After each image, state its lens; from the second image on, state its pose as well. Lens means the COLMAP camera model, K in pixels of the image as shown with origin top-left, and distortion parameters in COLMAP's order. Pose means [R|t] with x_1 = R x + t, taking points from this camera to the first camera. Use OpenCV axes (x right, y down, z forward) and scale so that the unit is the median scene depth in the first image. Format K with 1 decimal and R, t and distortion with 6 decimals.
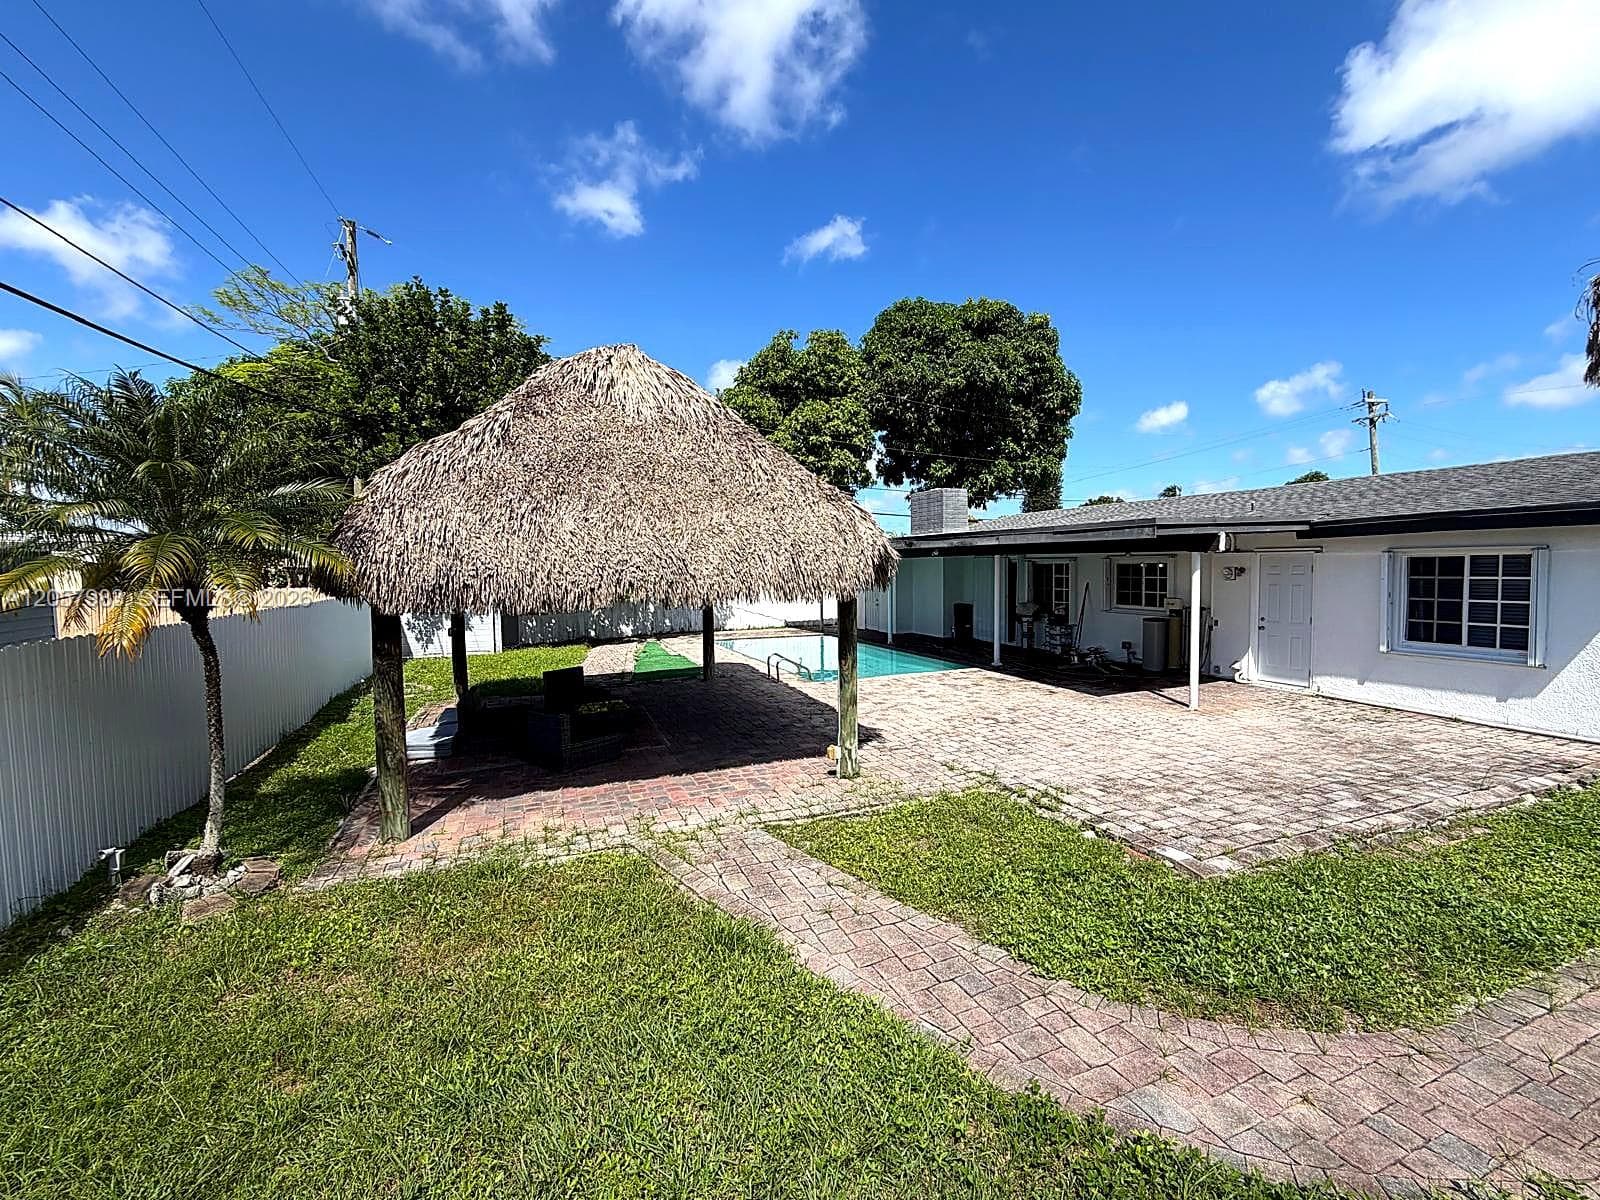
lens RADIAL K [[689.7, 0, 800.0], [0, 689.7, 600.0], [0, 0, 1]] dist [-0.001867, -0.000246]
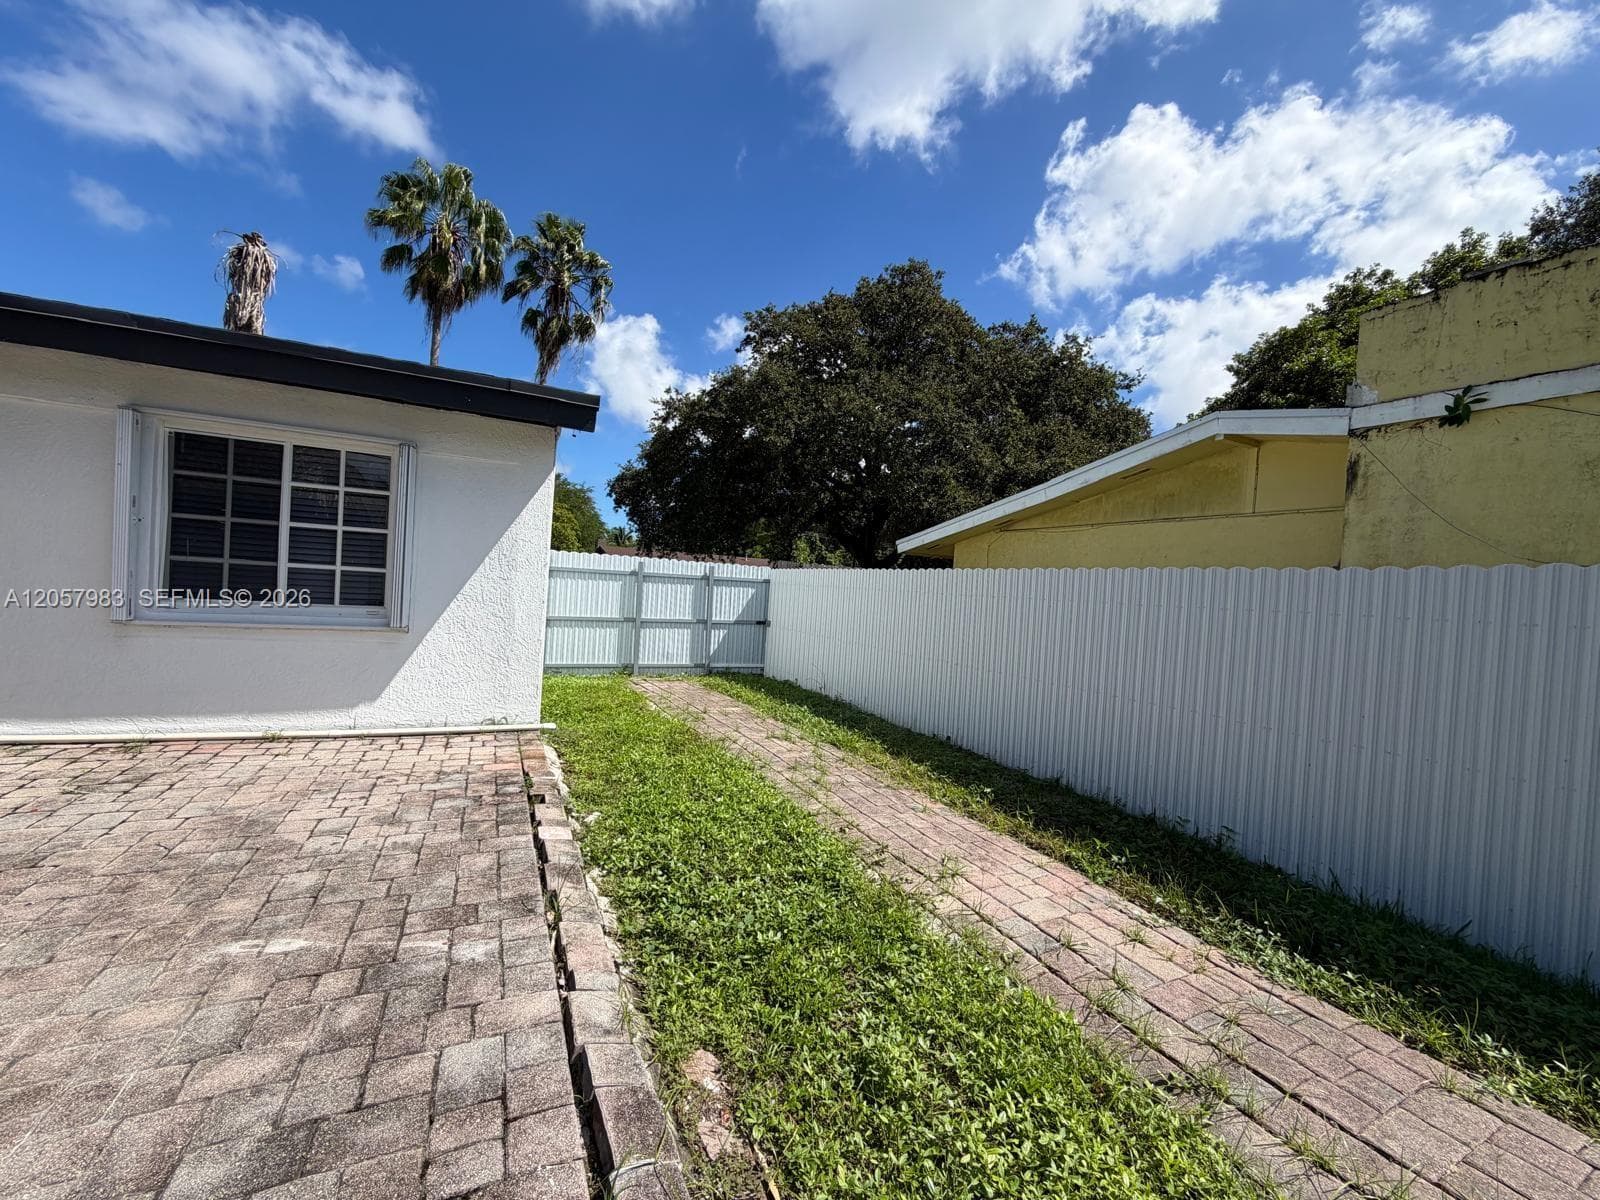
lens RADIAL K [[640.2, 0, 800.0], [0, 640.2, 600.0], [0, 0, 1]] dist [-0.000792, -0.000027]
pose [[-0.079329, -0.009927, 0.996799, 0.435155], [-0.014050, 0.999862, 0.008839, 0.055820], [-0.996749, -0.013304, -0.079457, 0.656452]]
